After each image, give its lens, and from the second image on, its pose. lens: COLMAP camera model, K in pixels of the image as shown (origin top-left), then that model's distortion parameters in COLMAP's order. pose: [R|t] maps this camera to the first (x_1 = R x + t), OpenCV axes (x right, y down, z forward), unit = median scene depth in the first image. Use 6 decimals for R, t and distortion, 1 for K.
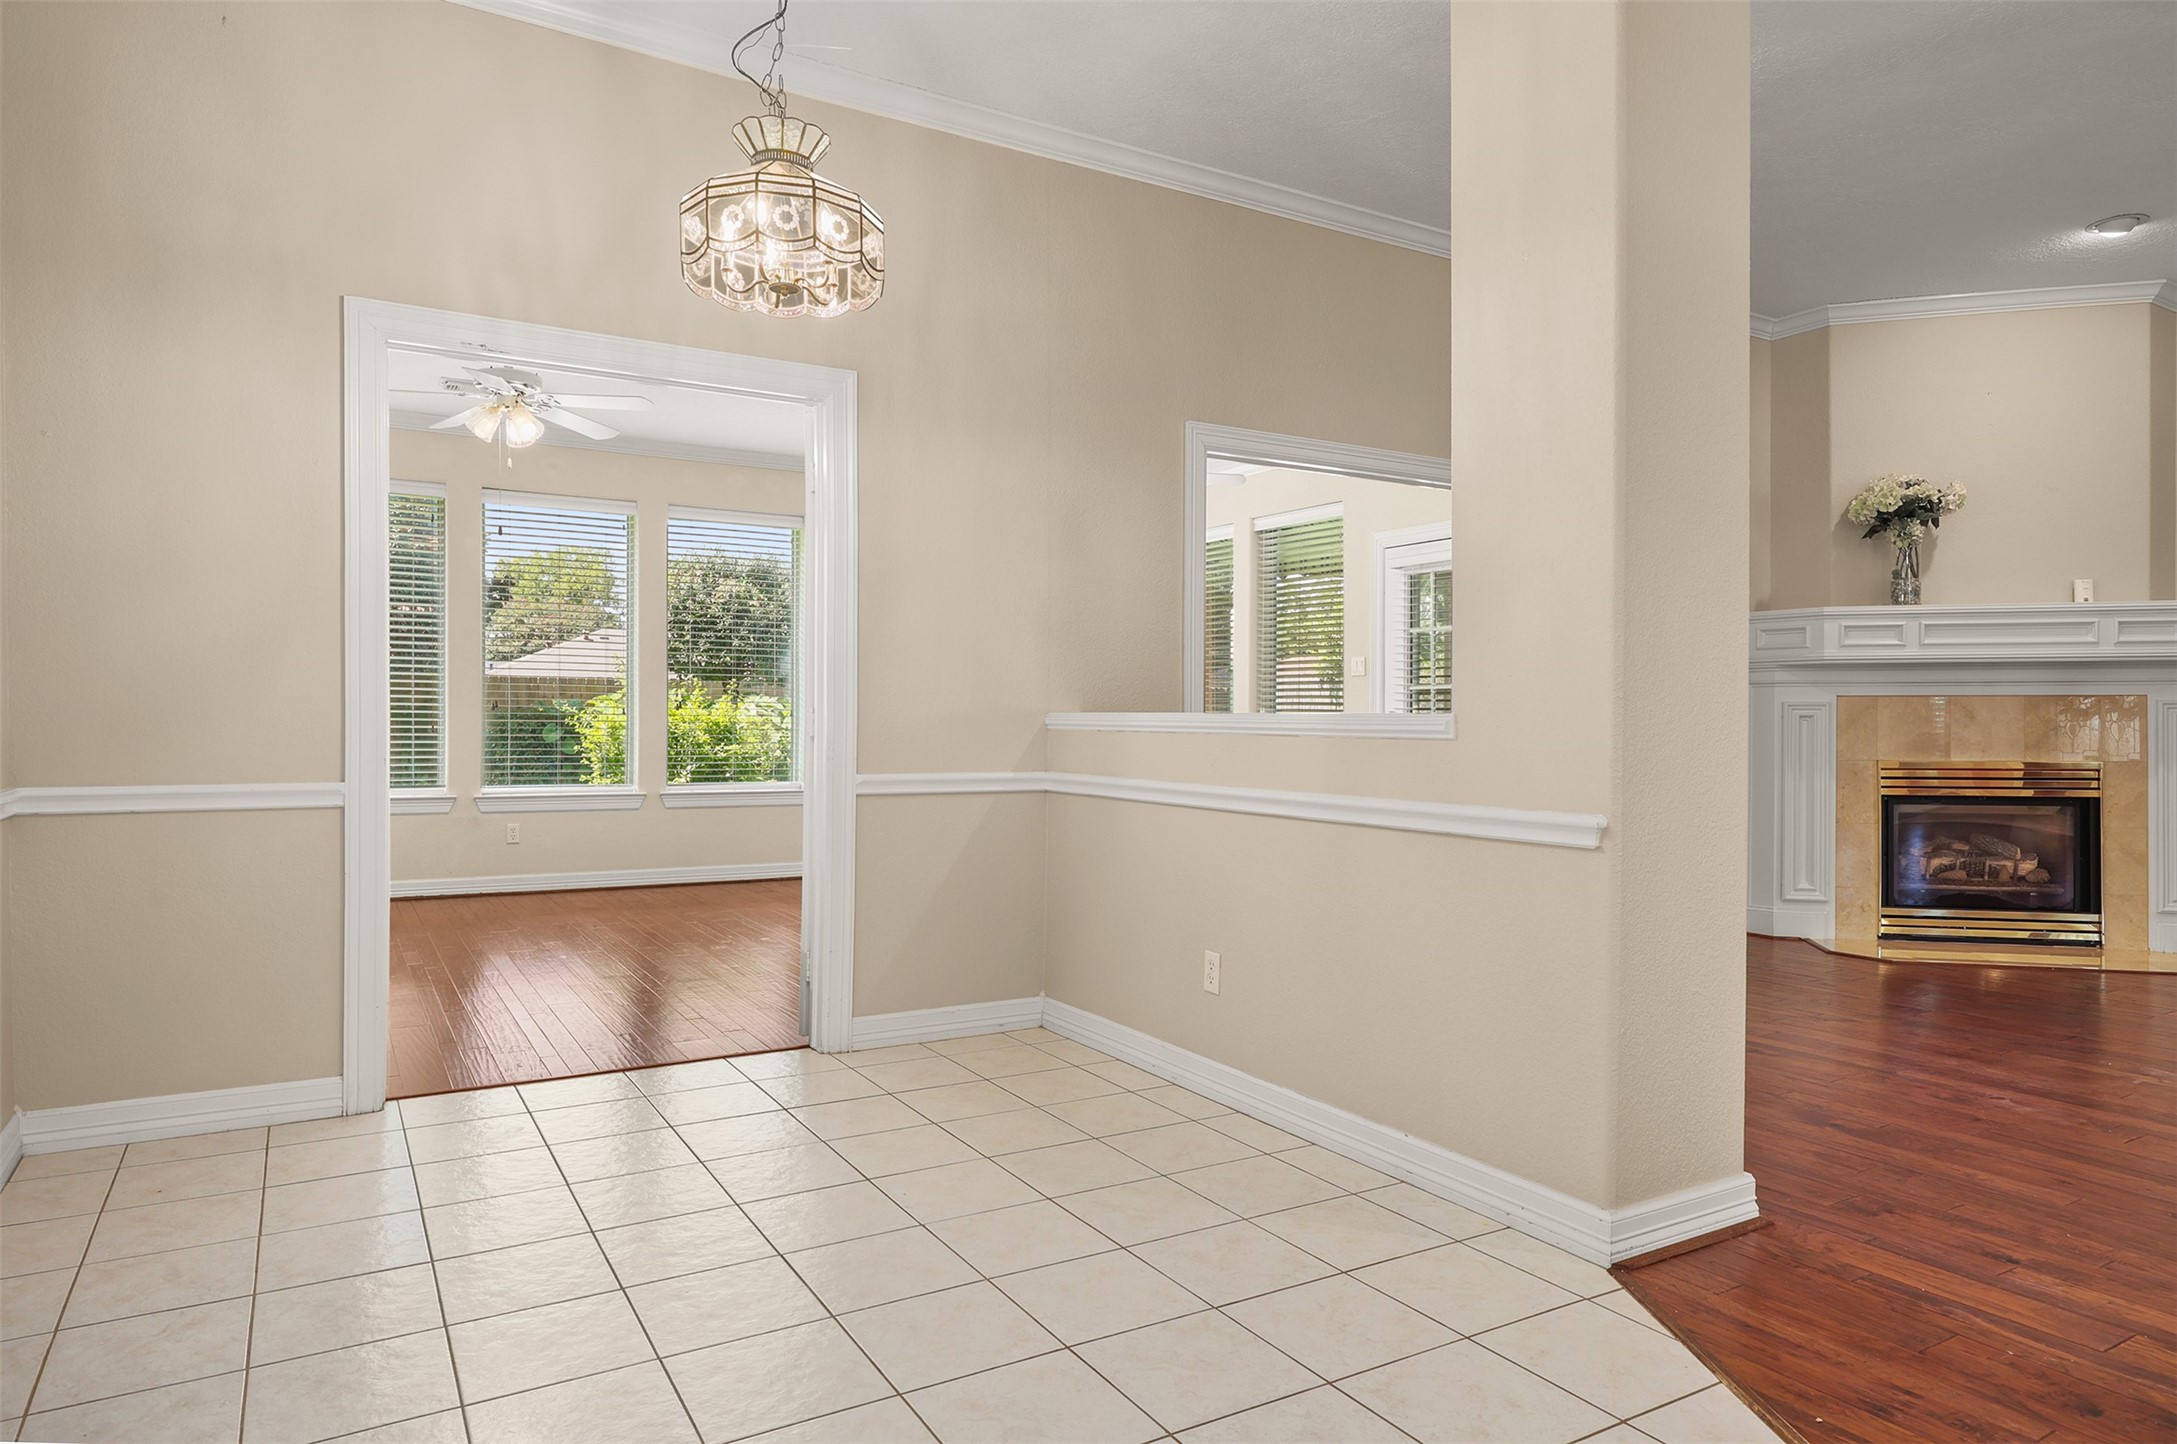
lens RADIAL K [[1303.8, 0, 1086.5], [0, 1303.8, 717.0], [0, 0, 1]] dist [-0.001728, -0.000703]
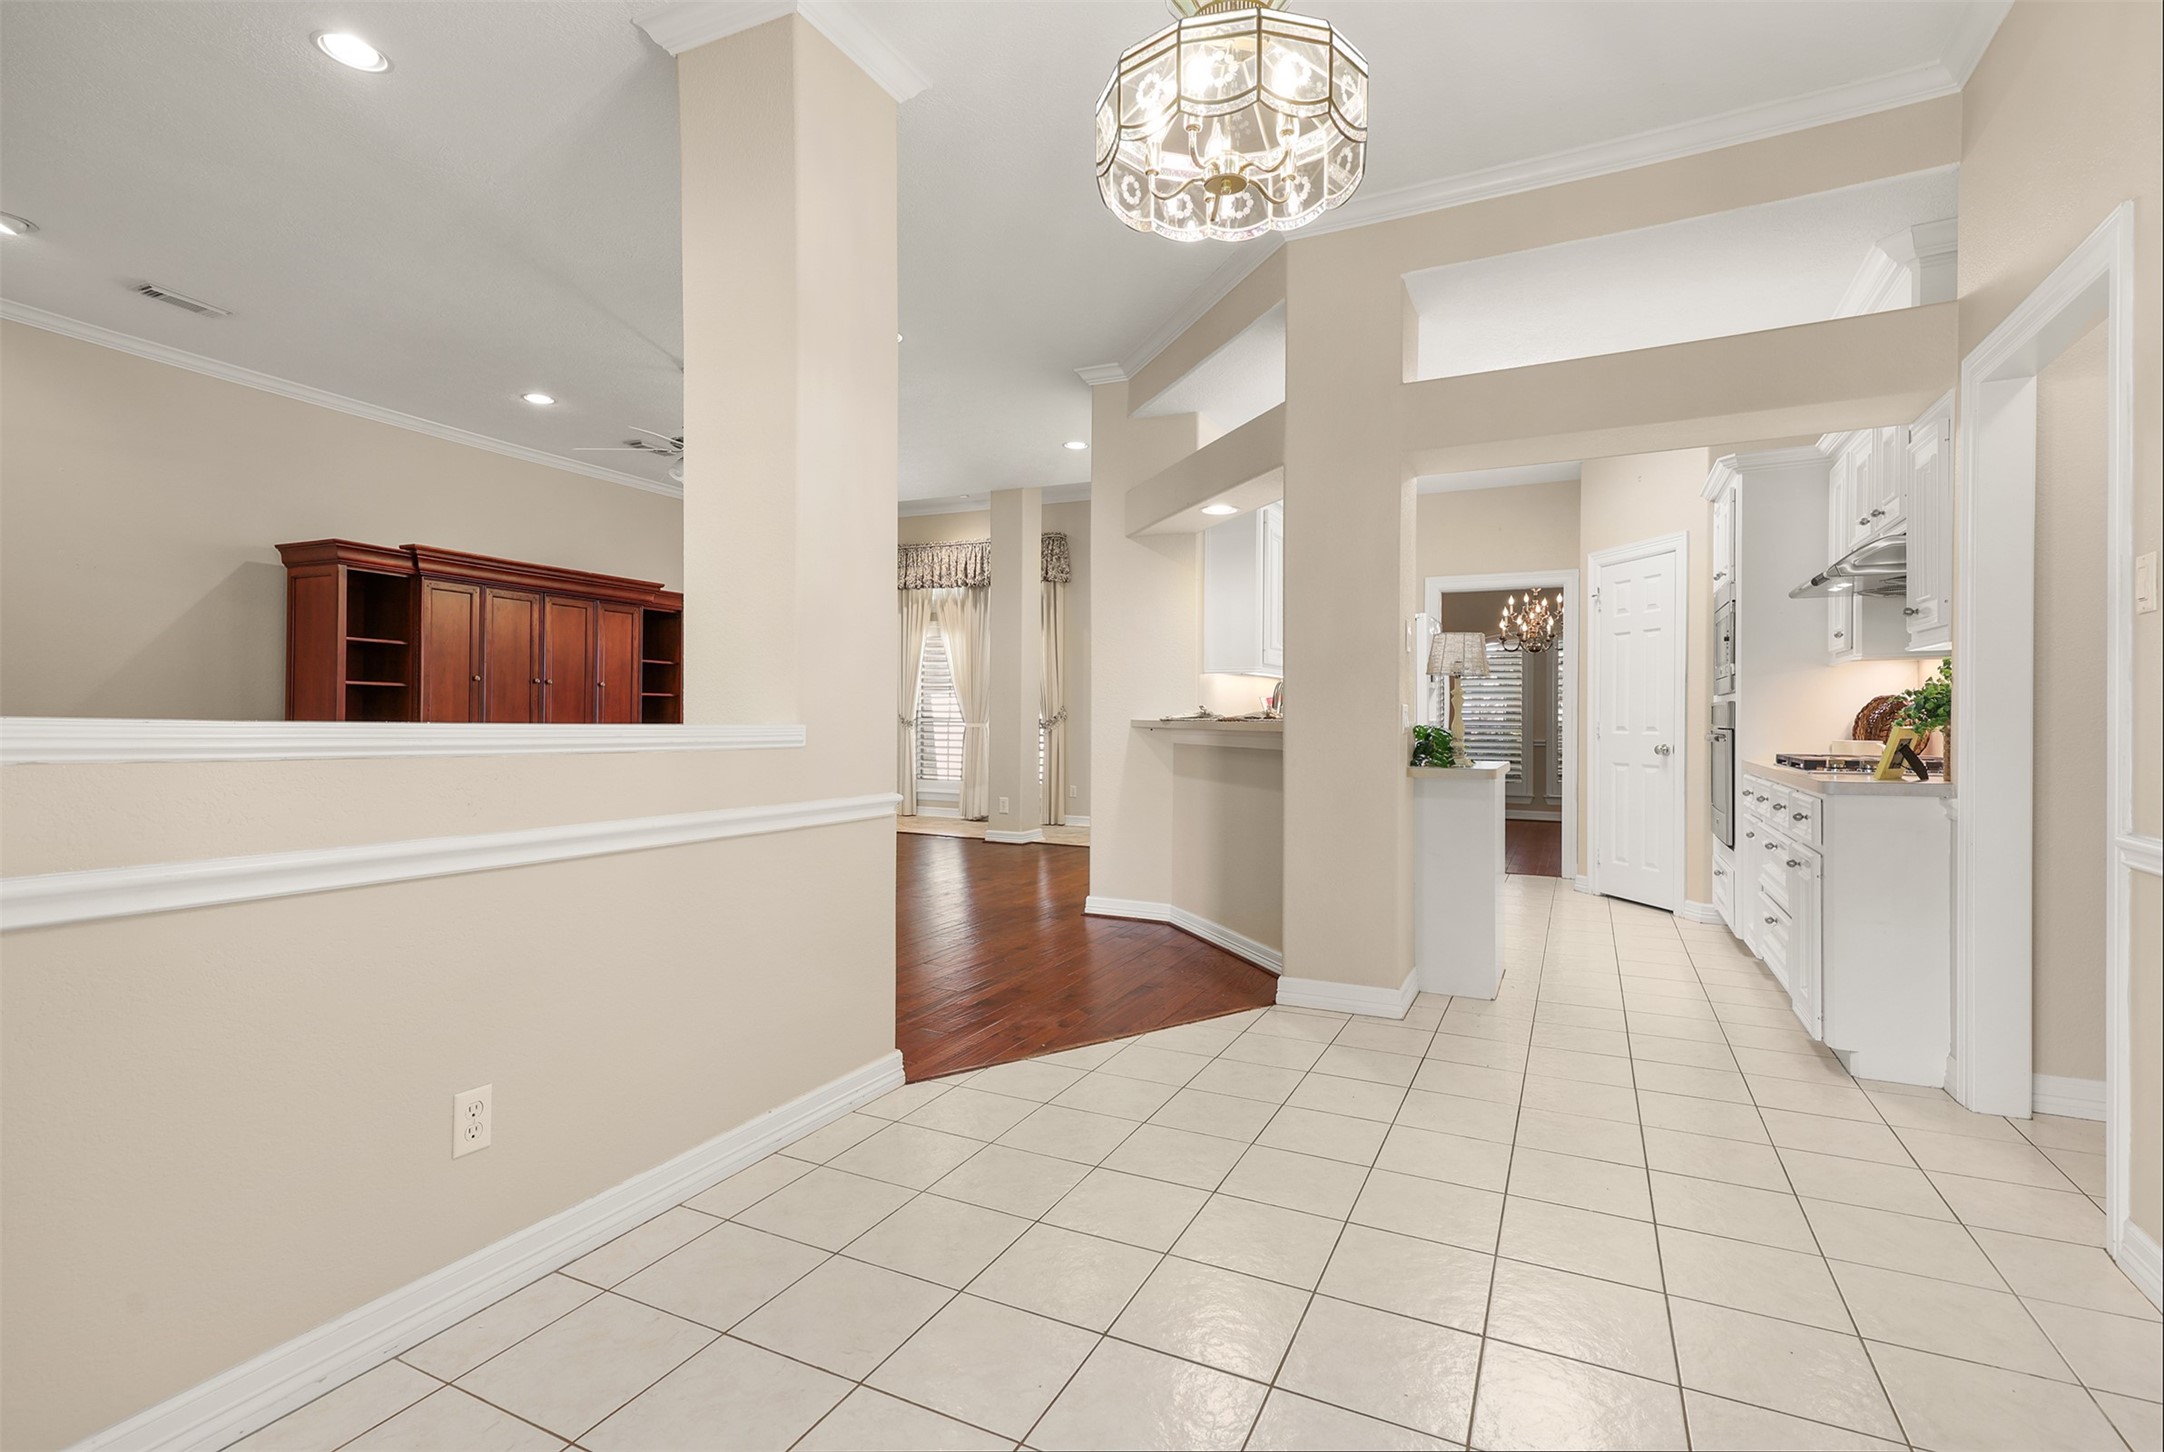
lens RADIAL K [[1014.2, 0, 1087.9], [0, 1014.2, 718.1], [0, 0, 1]] dist [-0.006079, -0.000493]
pose [[-0.543950, -0.010167, 0.839056, -0.527453], [-0.010232, 0.999933, 0.005484, -0.013484], [-0.839055, -0.005602, -0.544017, 1.080230]]
